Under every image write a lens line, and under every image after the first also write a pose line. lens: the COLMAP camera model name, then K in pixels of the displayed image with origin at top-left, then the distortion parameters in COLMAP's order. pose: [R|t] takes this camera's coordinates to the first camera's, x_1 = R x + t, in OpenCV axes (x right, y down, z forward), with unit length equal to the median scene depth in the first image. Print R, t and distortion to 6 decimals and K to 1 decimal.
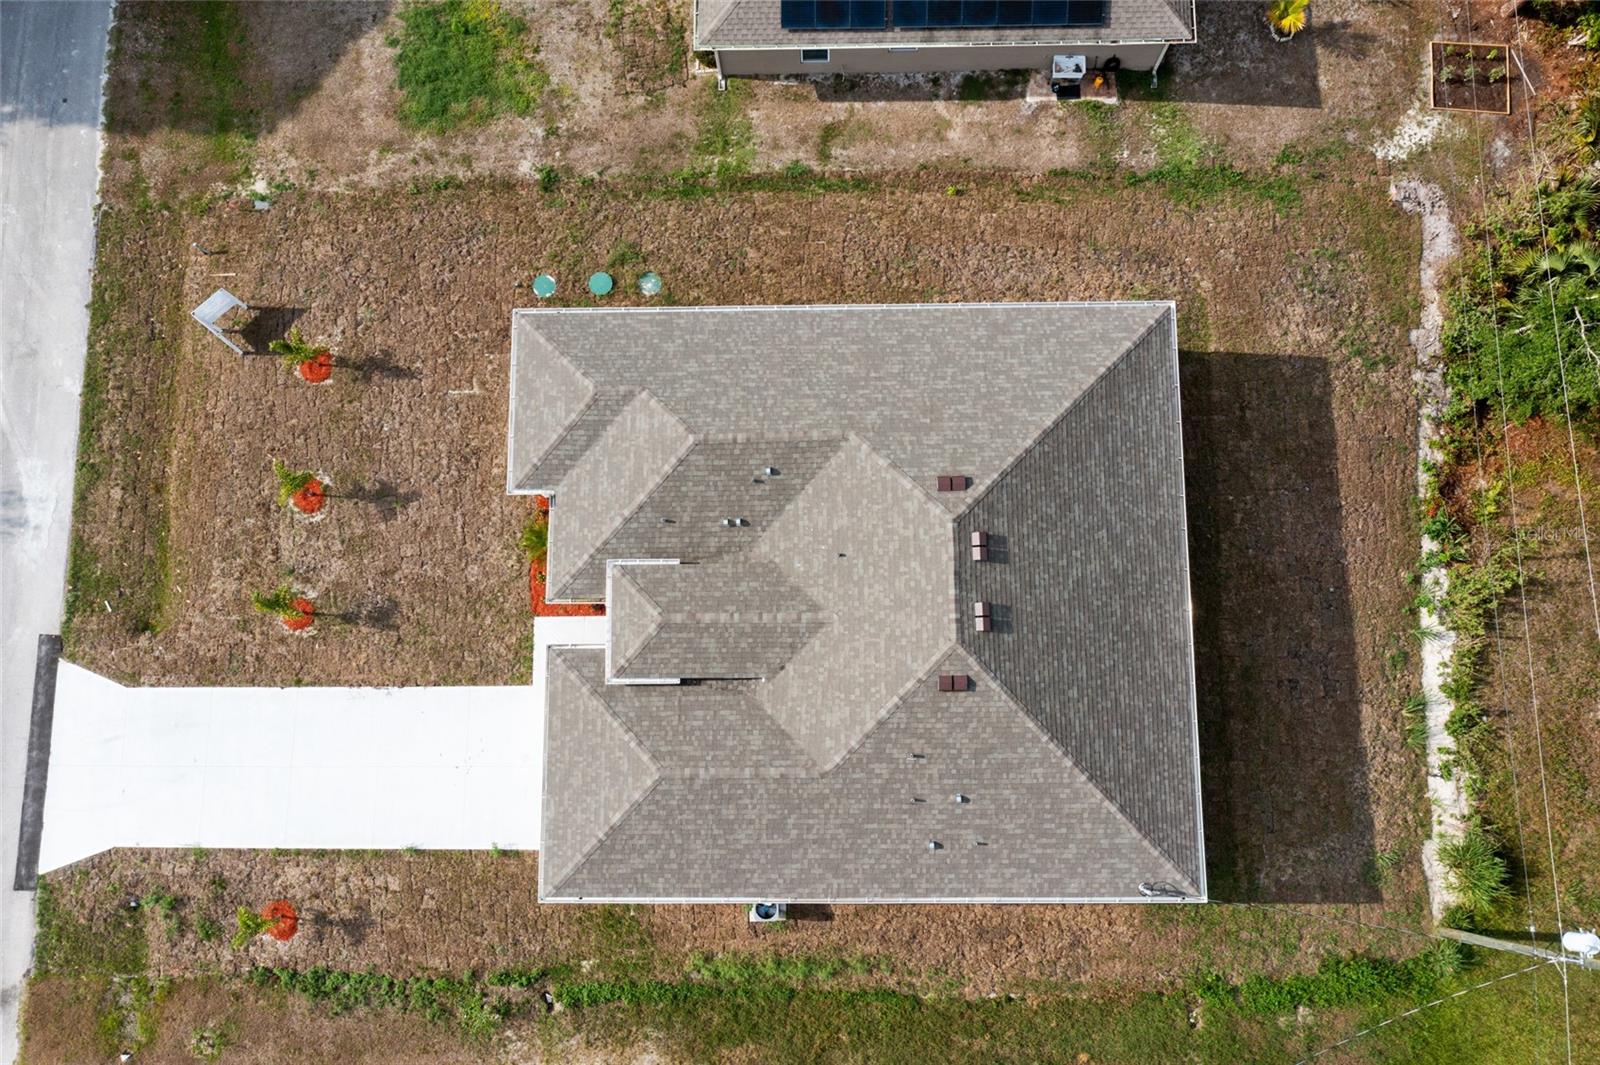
lens RADIAL K [[1267.0, 0, 797.6], [0, 1267.0, 528.7], [0, 0, 1]] dist [-0.001507, 0.001970]
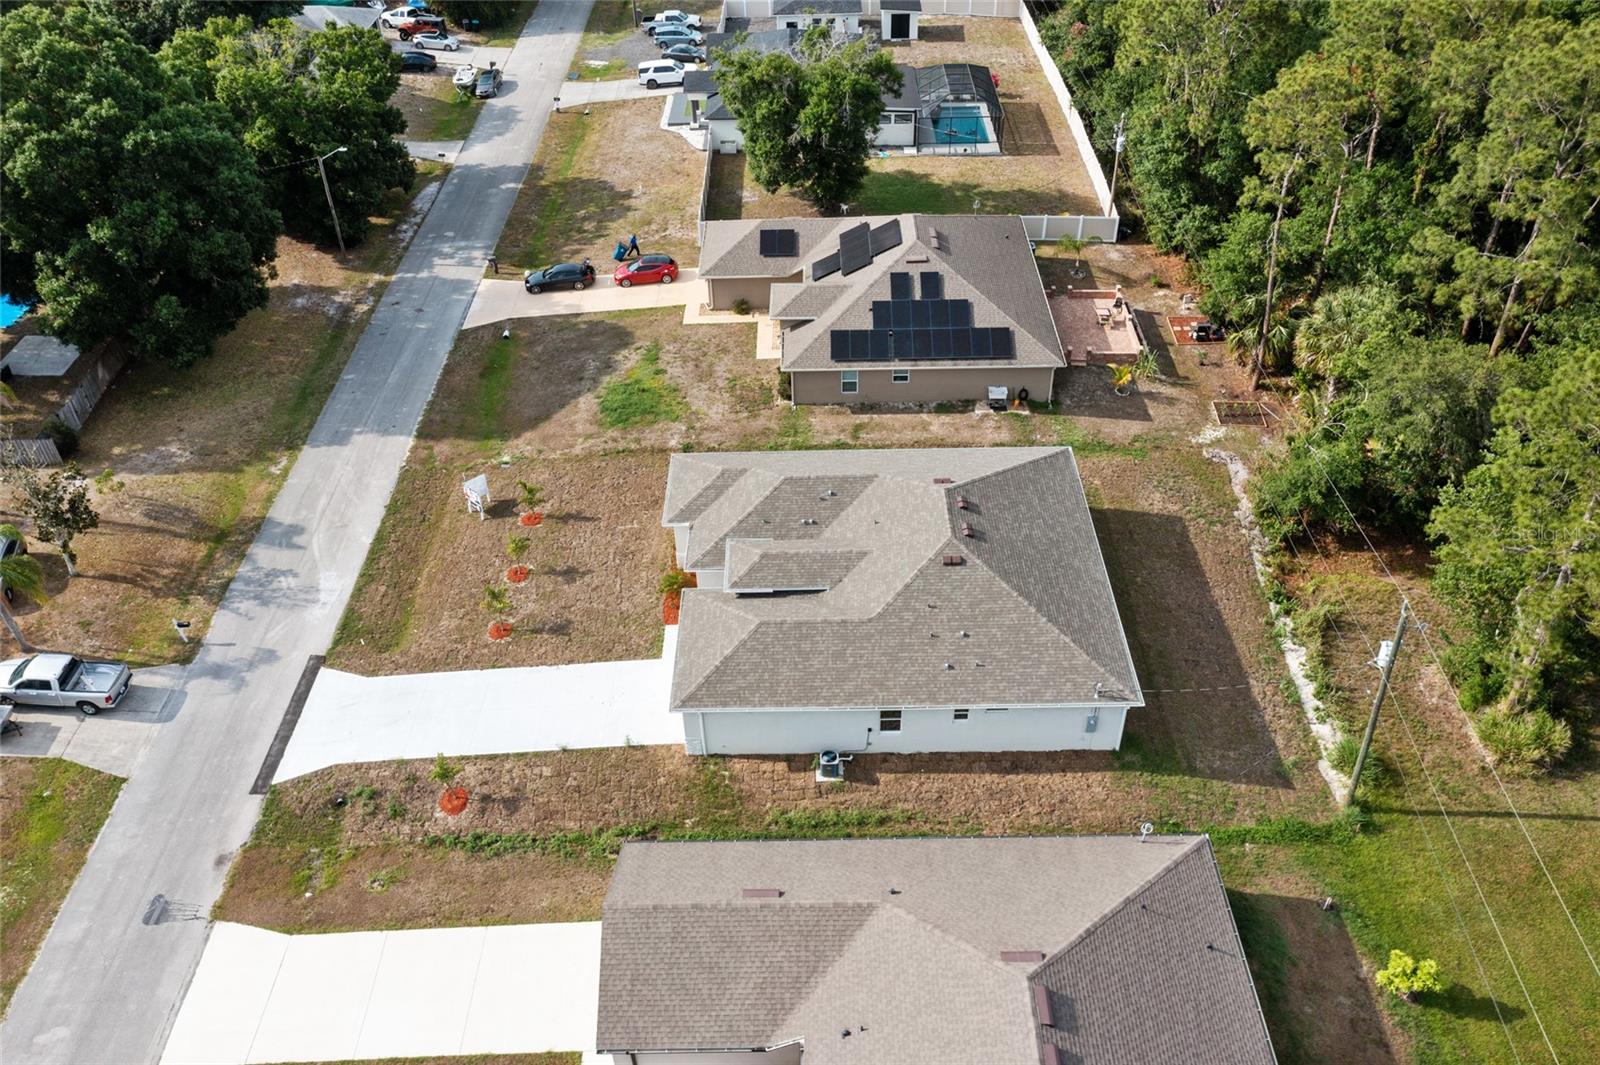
lens RADIAL K [[1267.0, 0, 797.6], [0, 1267.0, 528.7], [0, 0, 1]] dist [-0.001507, 0.001970]
pose [[0.999971, 0.007516, -0.001440, -0.055009], [-0.006555, 0.744016, -0.668130, 0.960551], [-0.003950, 0.668119, 0.744044, -0.156979]]
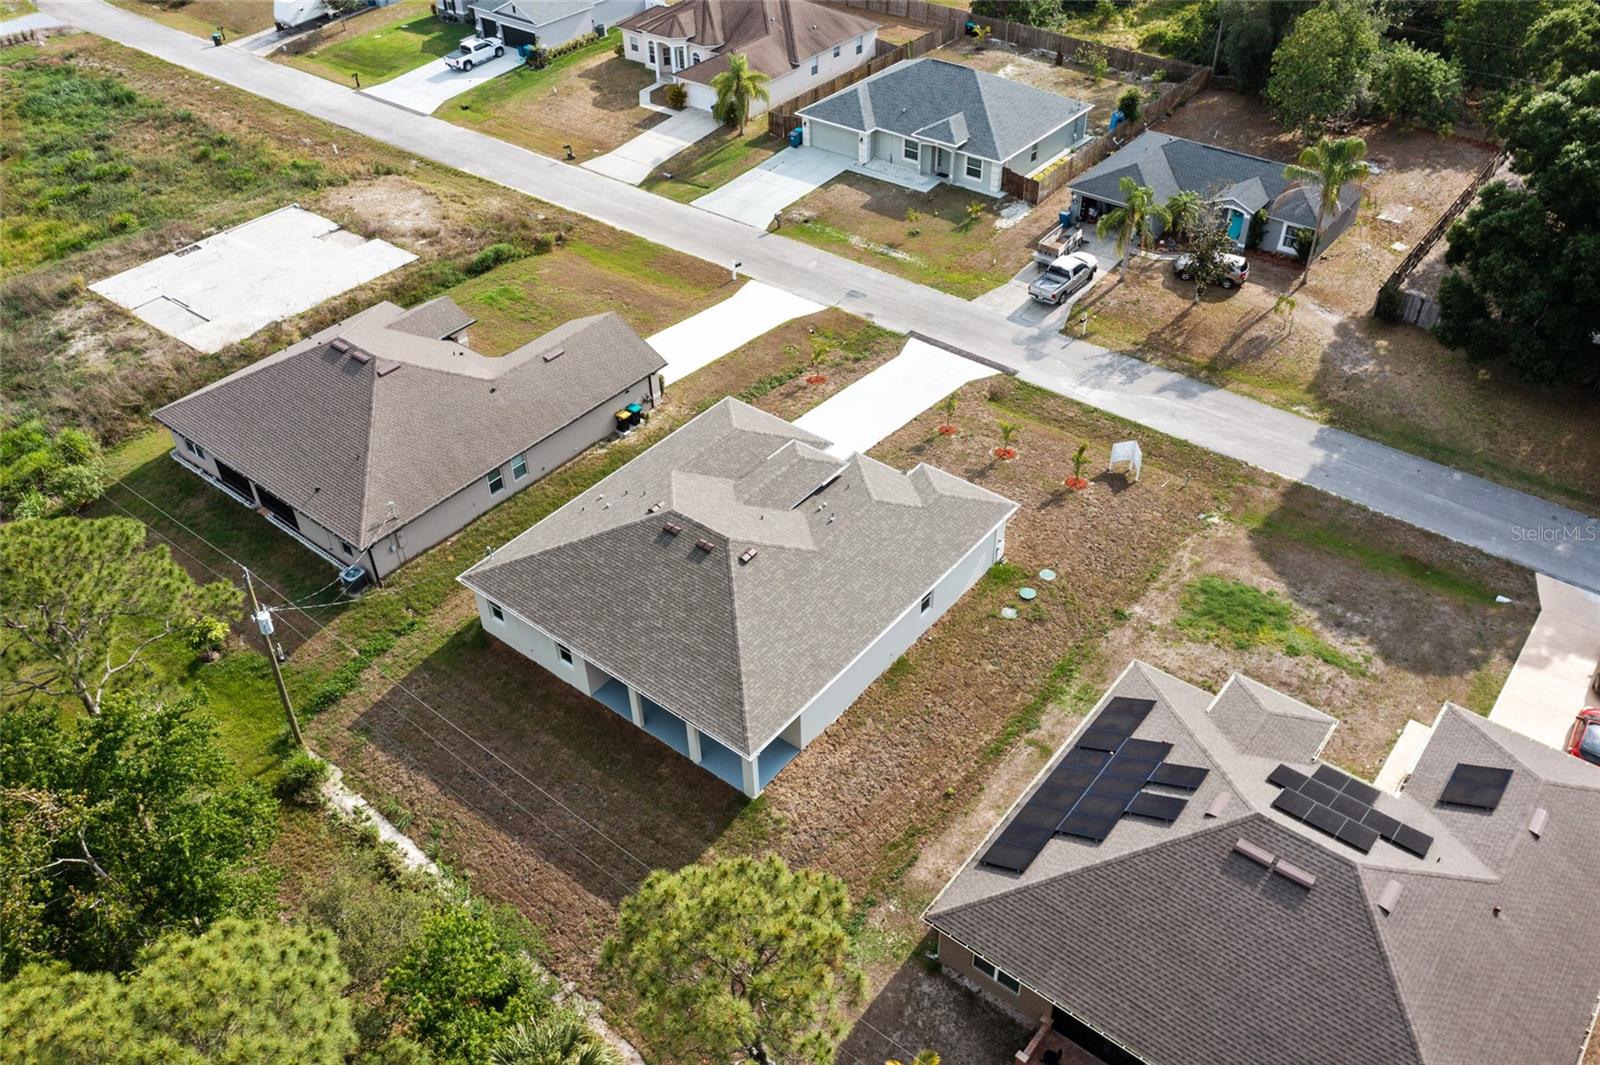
lens RADIAL K [[1250.2, 0, 800.0], [0, 1250.2, 532.5], [0, 0, 1]] dist [0.002760, -0.001020]
pose [[-0.625794, 0.524118, -0.577653, 0.826432], [-0.764335, -0.264441, 0.588101, -0.849043], [0.155478, 0.809550, 0.566087, 0.103054]]
